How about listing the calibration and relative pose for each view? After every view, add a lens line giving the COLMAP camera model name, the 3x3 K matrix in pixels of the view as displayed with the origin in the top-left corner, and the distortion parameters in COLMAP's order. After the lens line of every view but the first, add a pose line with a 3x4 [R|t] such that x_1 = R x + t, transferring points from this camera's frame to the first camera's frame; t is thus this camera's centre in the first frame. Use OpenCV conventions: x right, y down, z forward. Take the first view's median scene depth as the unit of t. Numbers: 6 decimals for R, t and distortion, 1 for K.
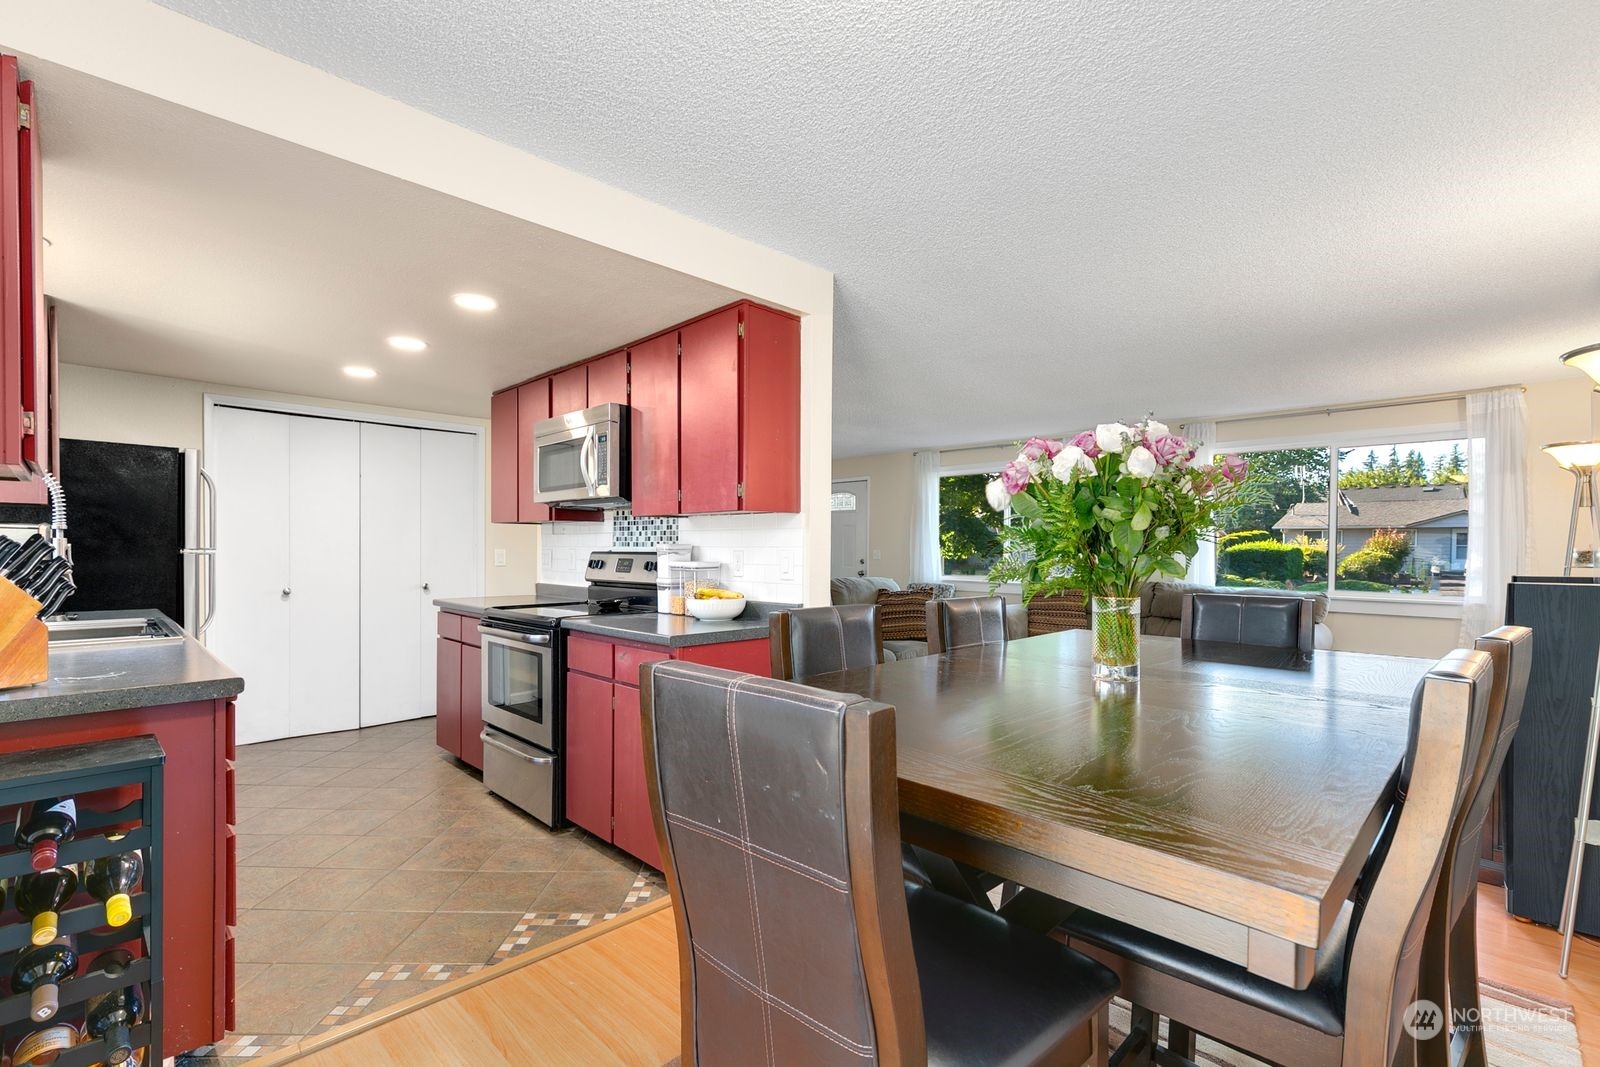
lens RADIAL K [[731.6, 0, 799.1], [0, 731.6, 554.7], [0, 0, 1]] dist [0.007266, 0.000055]
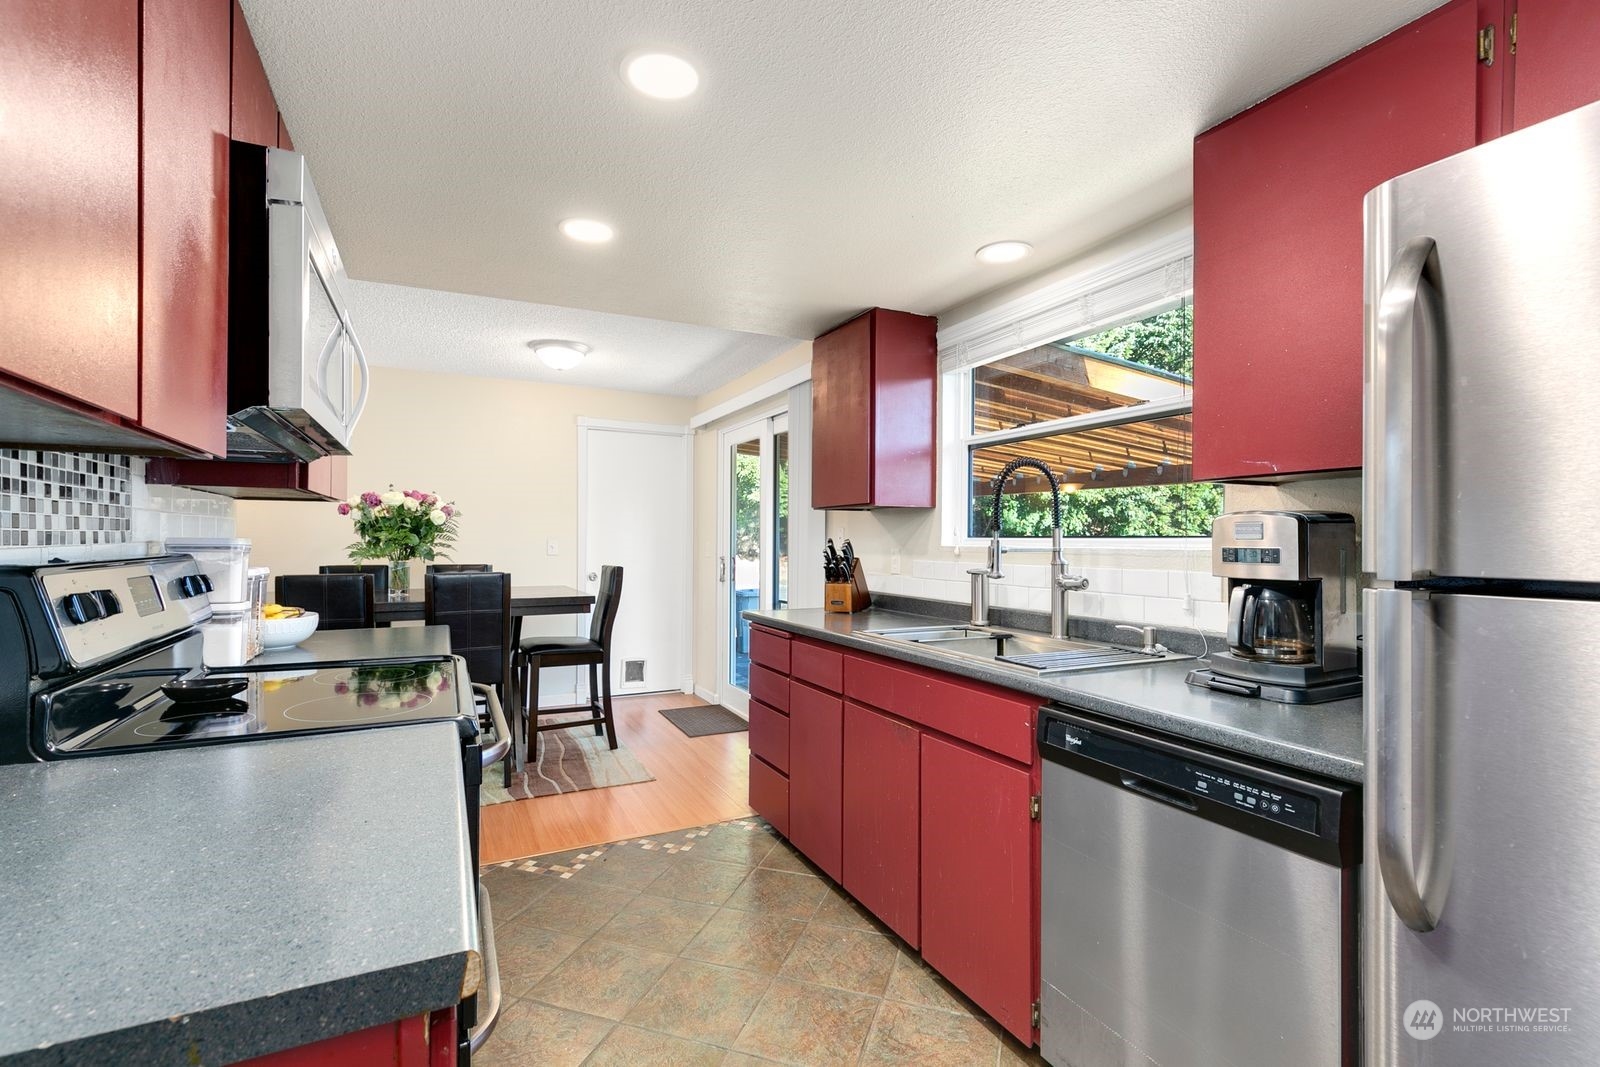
lens RADIAL K [[724.0, 0, 798.5], [0, 724.0, 534.9], [0, 0, 1]] dist [0.010672, -0.000126]
pose [[-0.949928, -0.007940, 0.312368, -0.683205], [-0.007028, 0.999967, 0.004046, -0.020298], [-0.312390, 0.001649, -0.949952, 1.269640]]
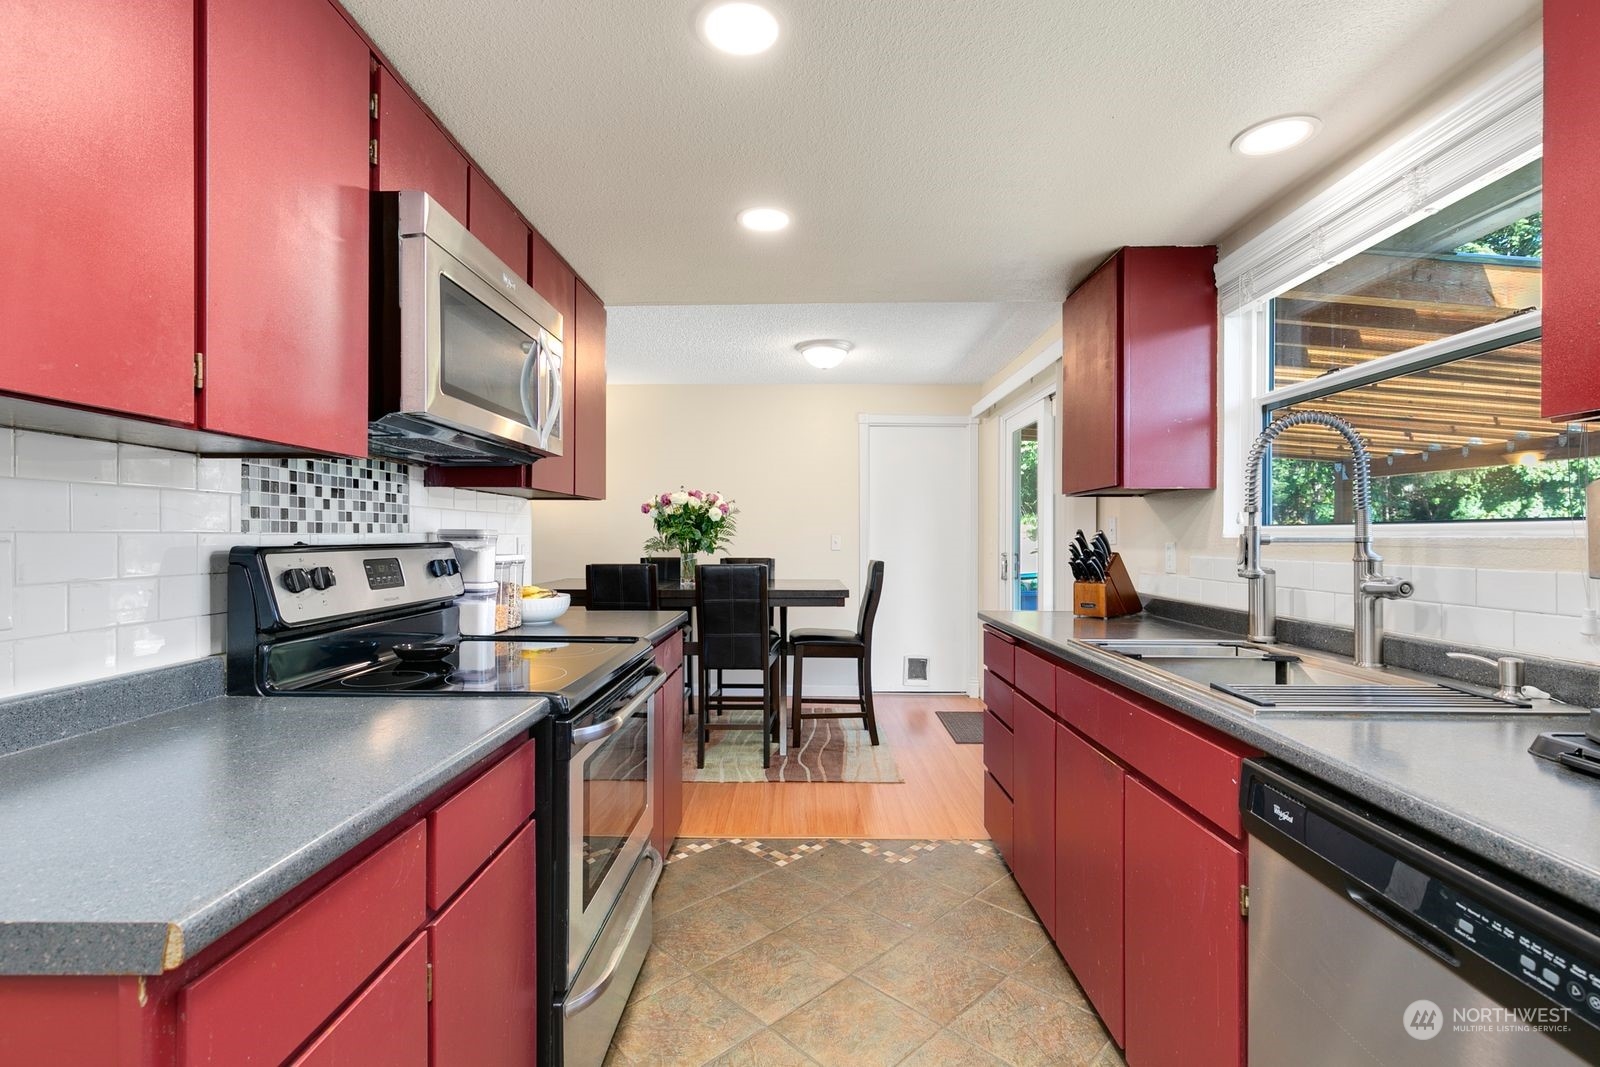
lens RADIAL K [[725.8, 0, 800.0], [0, 725.8, 533.5], [0, 0, 1]] dist [0.008197, -0.000879]
pose [[-0.706665, -0.002972, 0.707542, -0.771190], [0.001377, 0.999984, 0.005576, -0.013287], [-0.707547, 0.004915, -0.706649, 1.158613]]
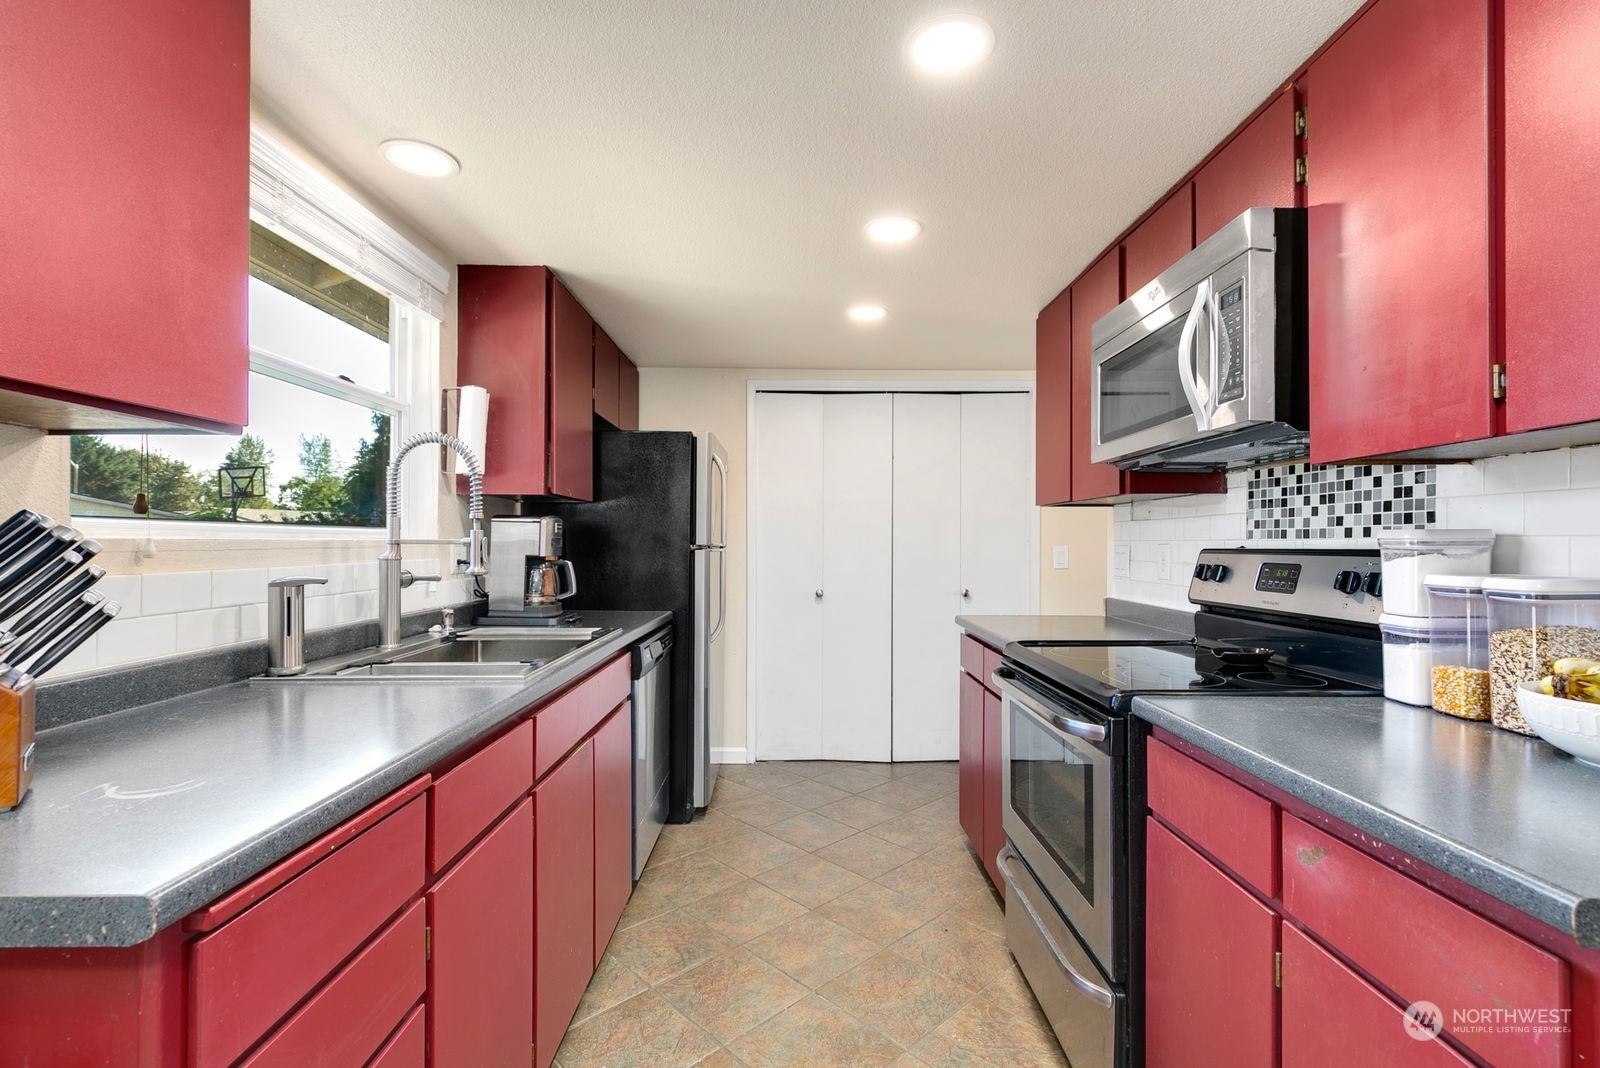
lens RADIAL K [[726.9, 0, 796.1], [0, 726.9, 540.9], [0, 0, 1]] dist [0.007025, -0.000077]
pose [[0.712109, -0.006214, -0.702041, -0.129258], [-0.004754, 0.999895, -0.013673, -0.001325], [0.702053, 0.013074, 0.712005, 0.441632]]
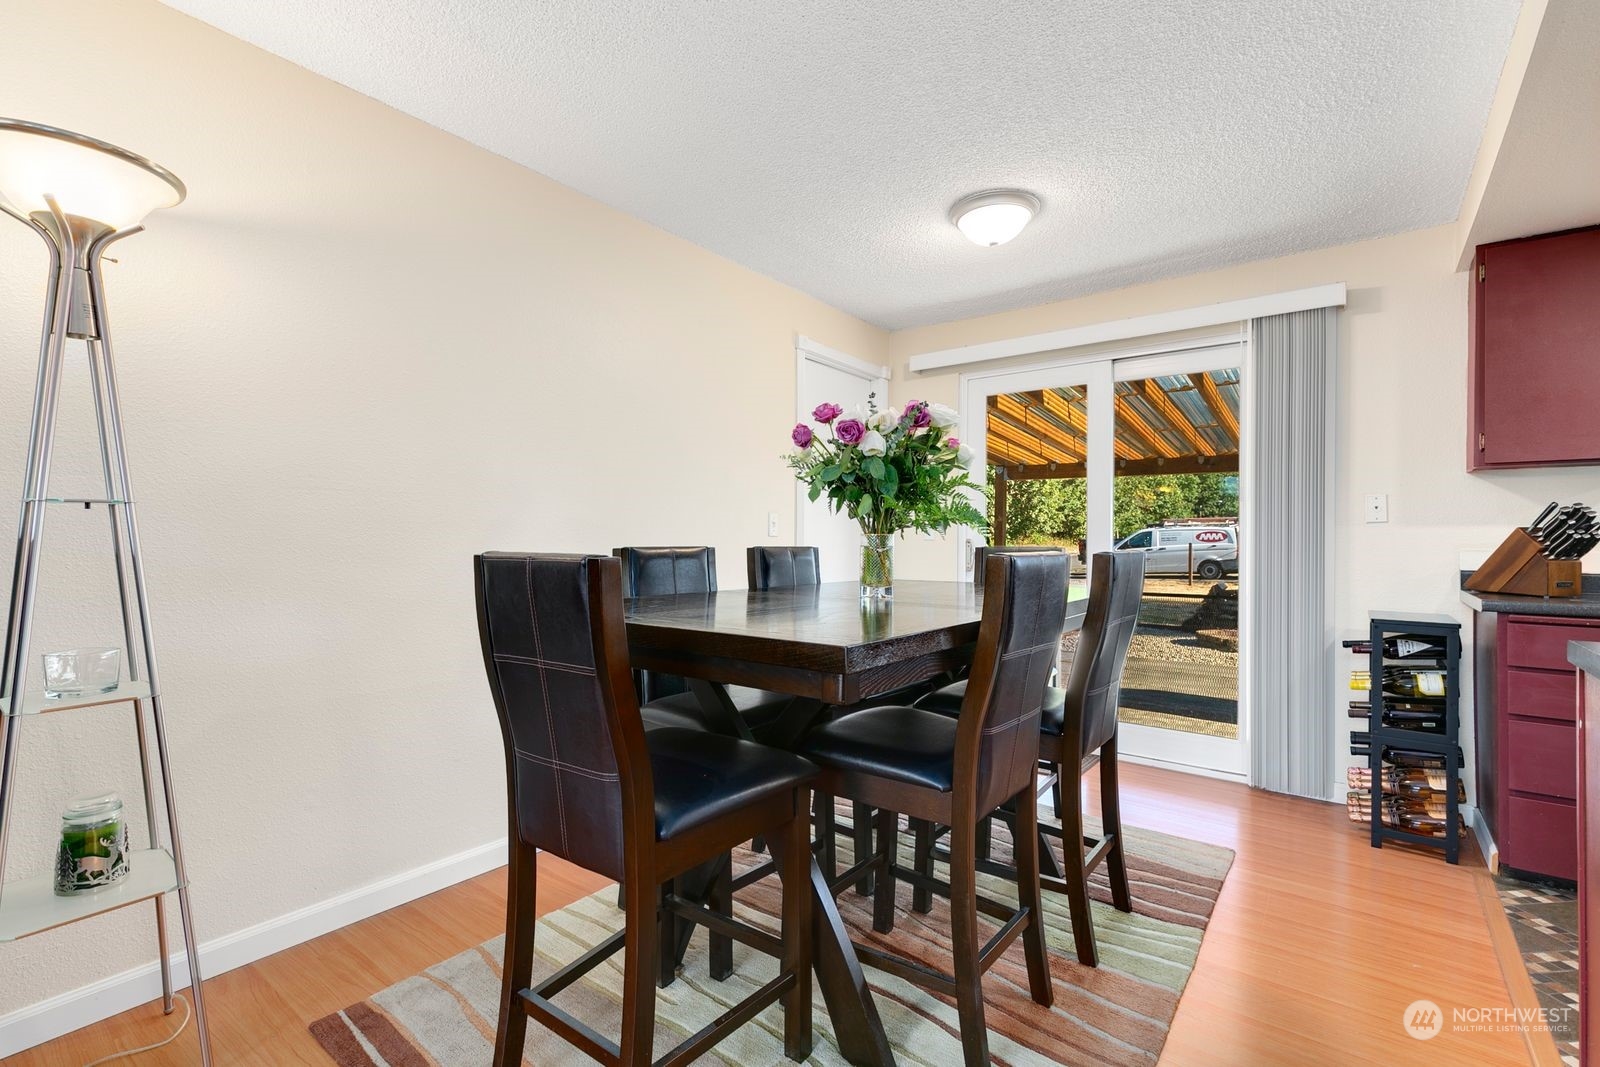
lens RADIAL K [[724.0, 0, 798.5], [0, 724.0, 534.9], [0, 0, 1]] dist [0.010672, -0.000126]
pose [[-0.990219, -0.007934, -0.139295, 0.336279], [-0.008843, 0.999943, 0.005908, 0.019983], [0.139241, 0.007082, -0.990233, 1.009172]]
